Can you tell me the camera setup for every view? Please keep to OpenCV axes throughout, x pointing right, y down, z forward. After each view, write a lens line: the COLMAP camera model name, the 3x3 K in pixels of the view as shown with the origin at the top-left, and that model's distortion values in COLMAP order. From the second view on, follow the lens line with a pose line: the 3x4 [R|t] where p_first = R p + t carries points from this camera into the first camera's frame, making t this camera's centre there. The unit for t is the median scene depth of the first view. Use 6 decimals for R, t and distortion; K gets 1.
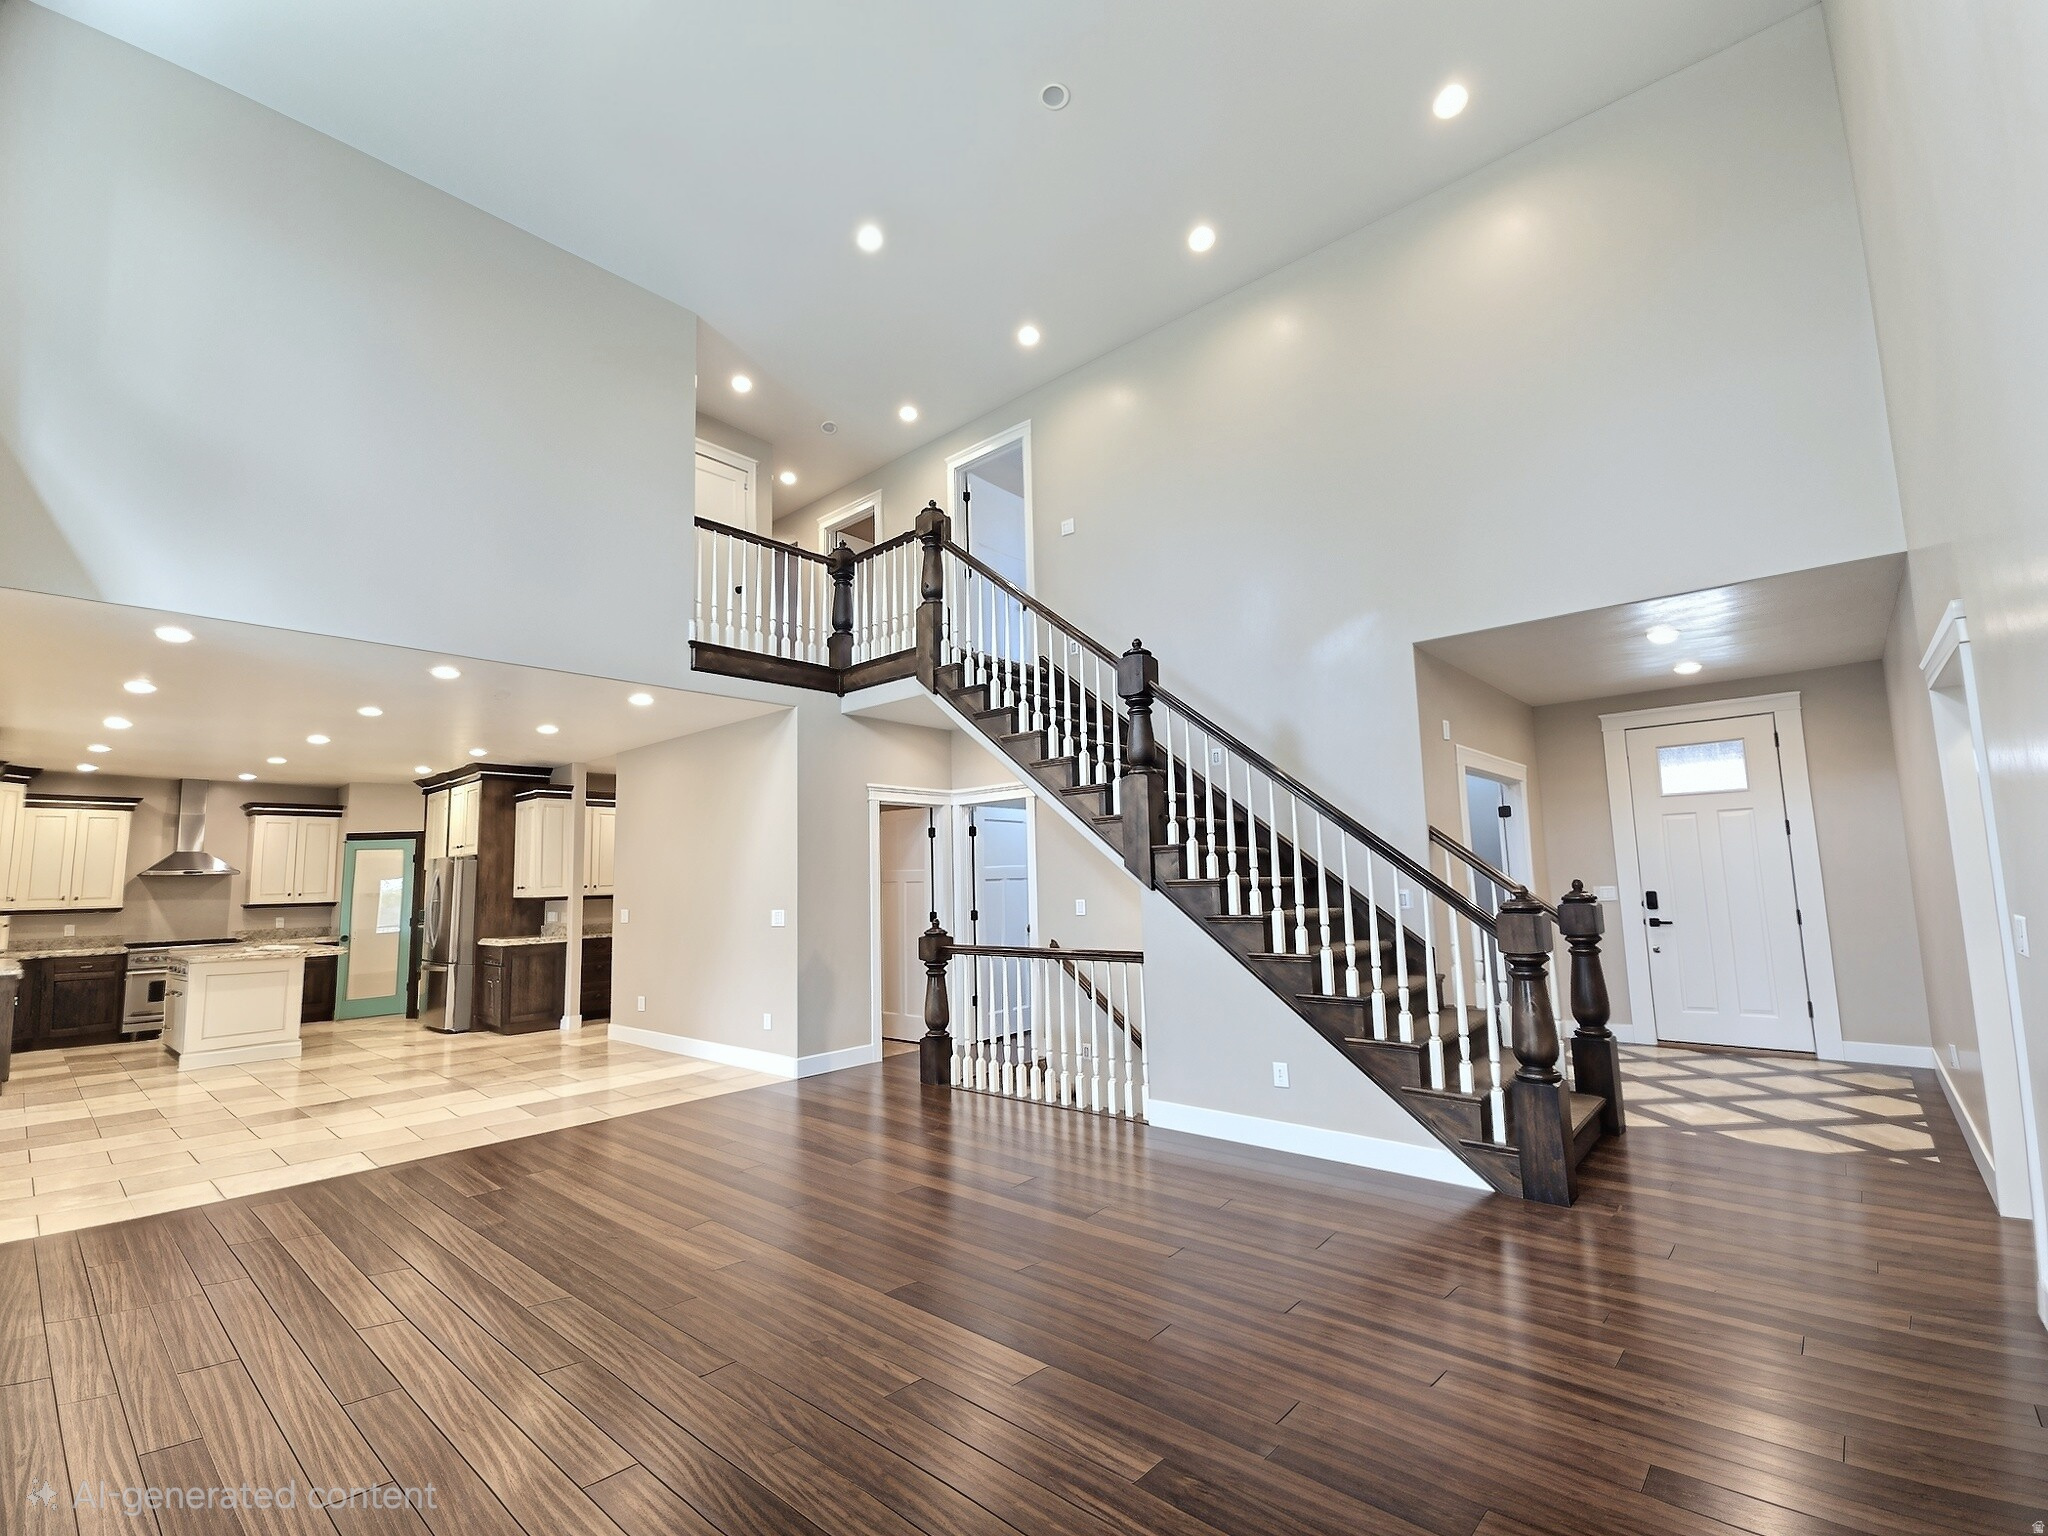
lens RADIAL K [[905.8, 0, 994.9], [0, 905.8, 785.6], [0, 0, 1]] dist [-0.002486, 0.002303]
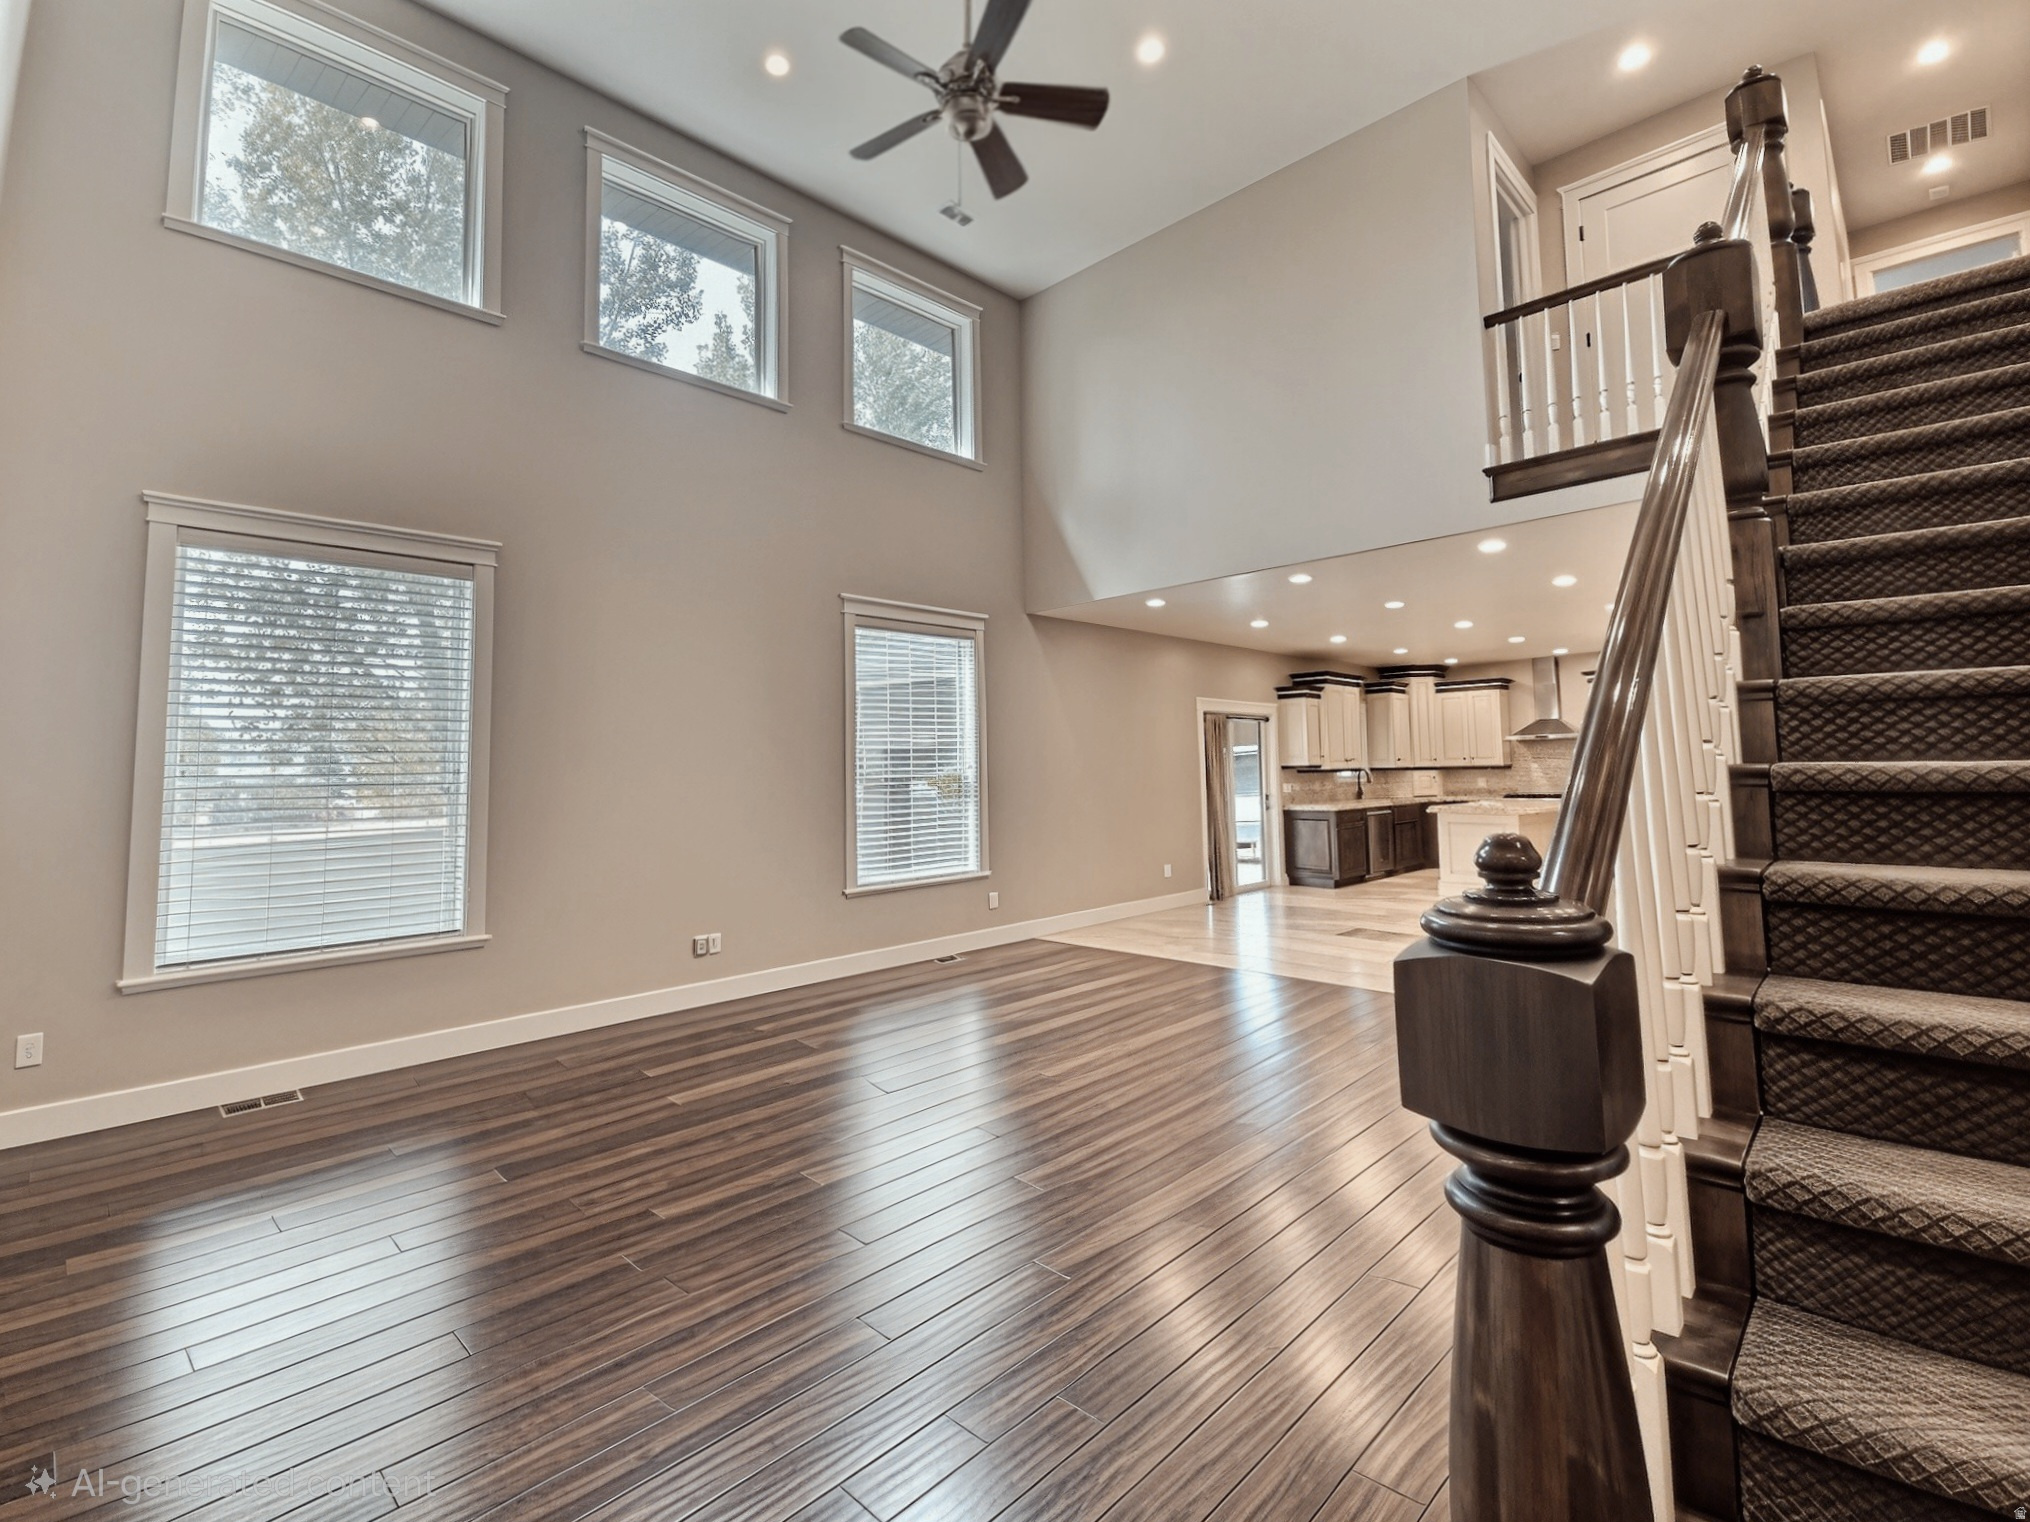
lens RADIAL K [[897.8, 0, 970.1], [0, 897.8, 701.2], [0, 0, 1]] dist [-0.002486, 0.002303]
pose [[-0.084735, -0.047183, -0.995286, 0.337611], [0.121165, 0.990978, -0.057294, 0.027000], [0.989009, -0.125448, -0.078254, 0.371838]]
